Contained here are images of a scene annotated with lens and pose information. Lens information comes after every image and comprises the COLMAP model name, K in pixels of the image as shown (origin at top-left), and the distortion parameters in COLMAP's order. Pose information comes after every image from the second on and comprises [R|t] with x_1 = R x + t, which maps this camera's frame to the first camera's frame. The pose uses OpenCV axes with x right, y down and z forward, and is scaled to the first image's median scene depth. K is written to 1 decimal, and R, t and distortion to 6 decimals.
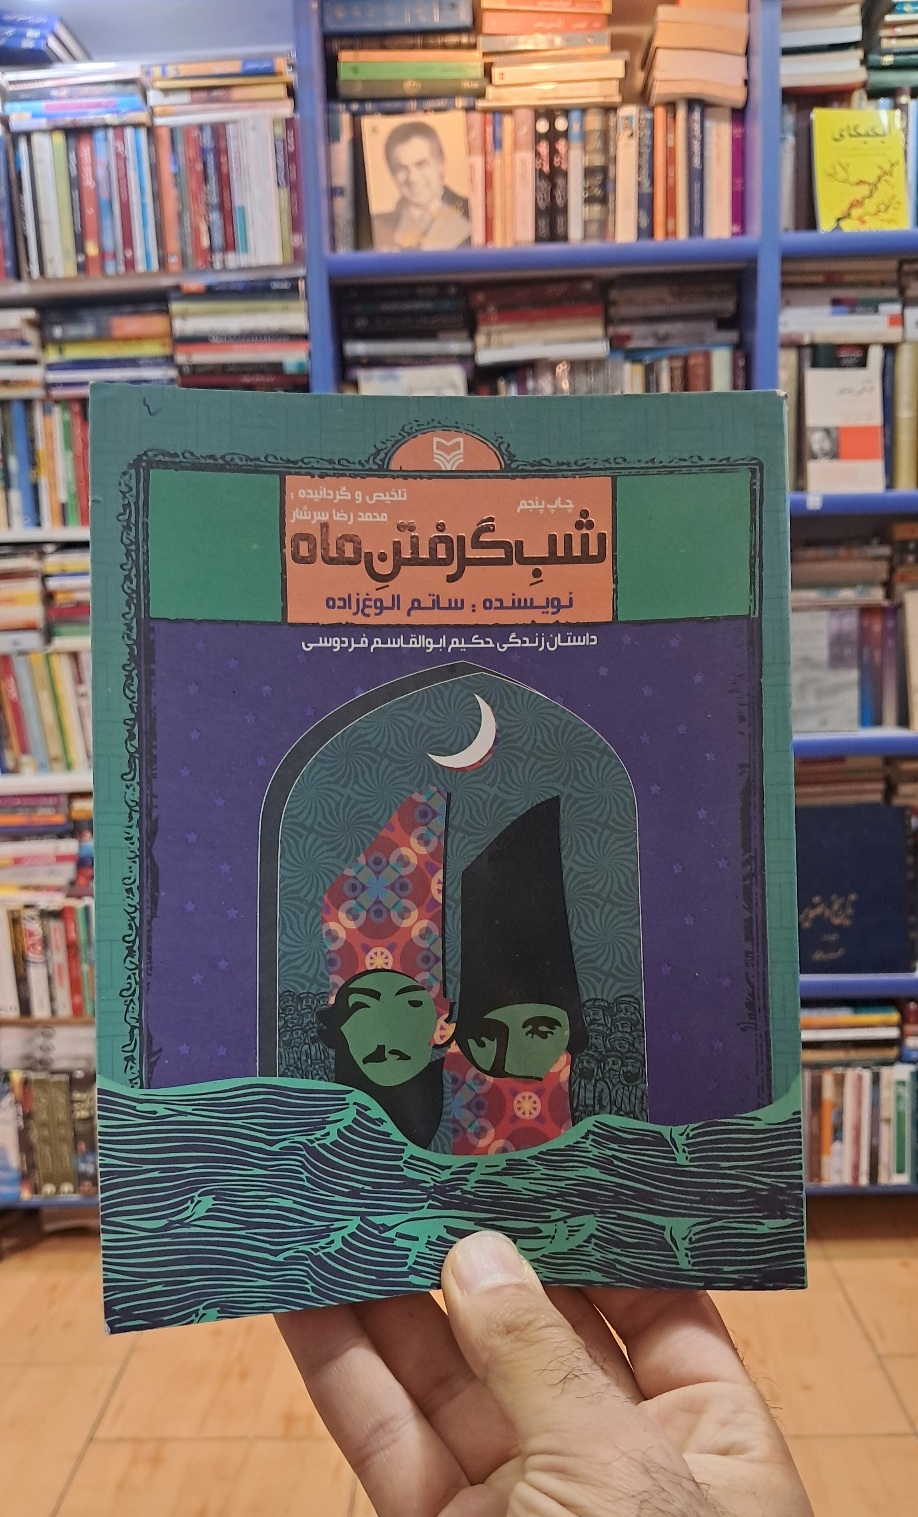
lens RADIAL K [[1346.2, 0, 455.6], [0, 1346.2, 819.8], [0, 0, 1]] dist [0.005554, 0.017686]
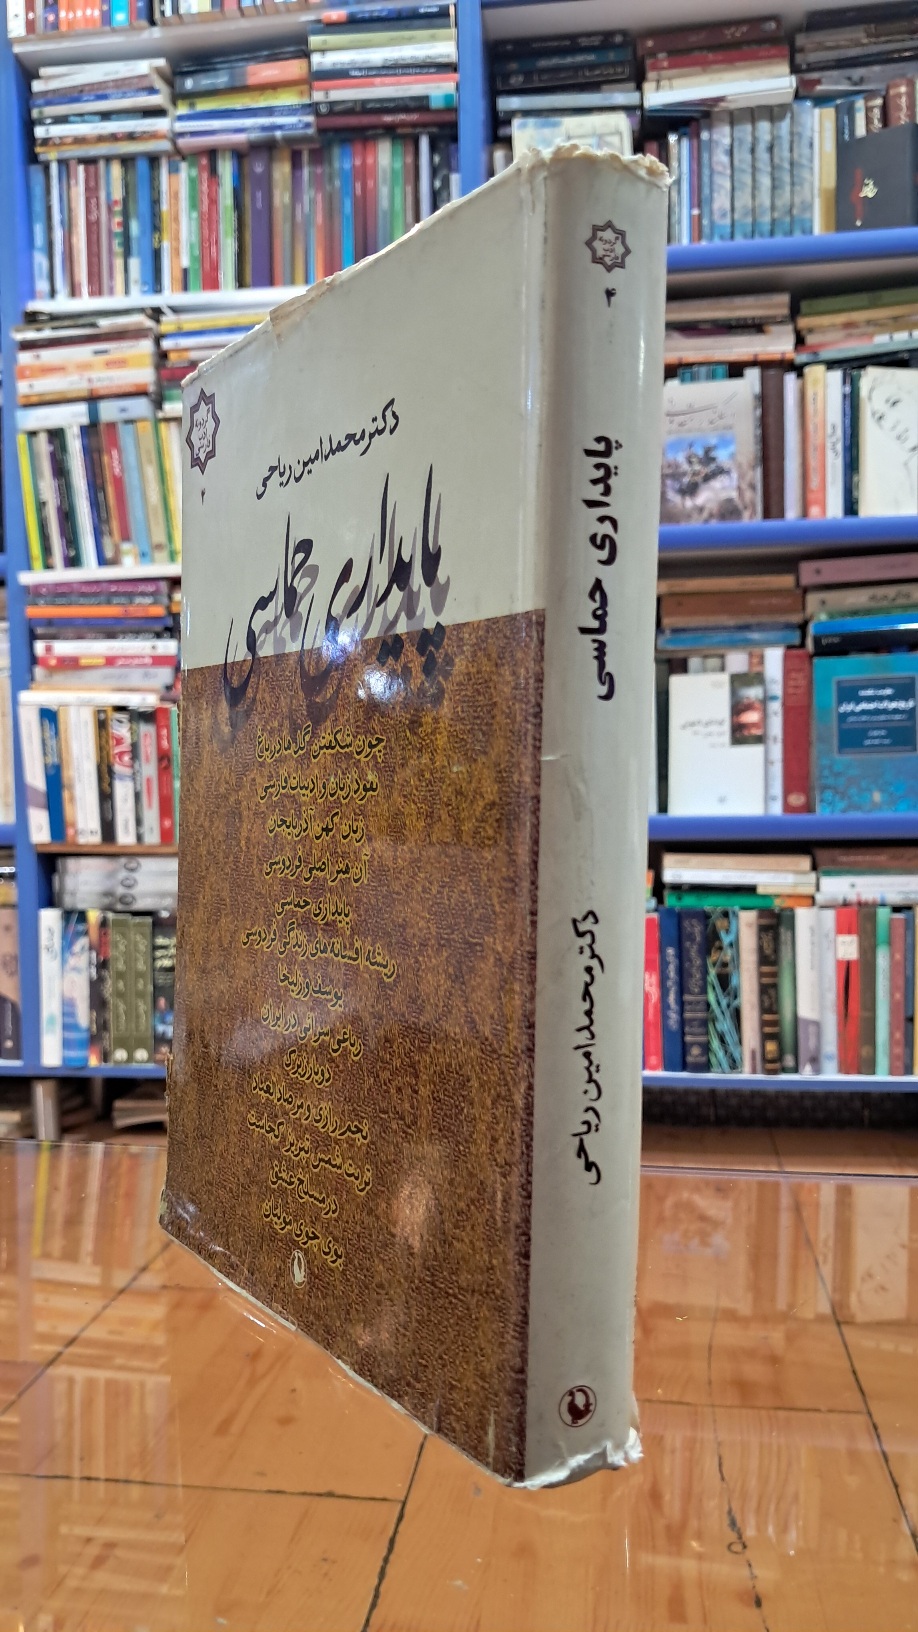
lens RADIAL K [[1354.5, 0, 459.0], [0, 1354.5, 816.0], [0, 0, 1]] dist [-0.012704, 0.017143]
pose [[0.992809, 0.021835, -0.117701, 0.009540], [-0.037691, 0.990234, -0.134221, 0.253104], [0.113620, 0.137692, 0.983937, 0.173047]]
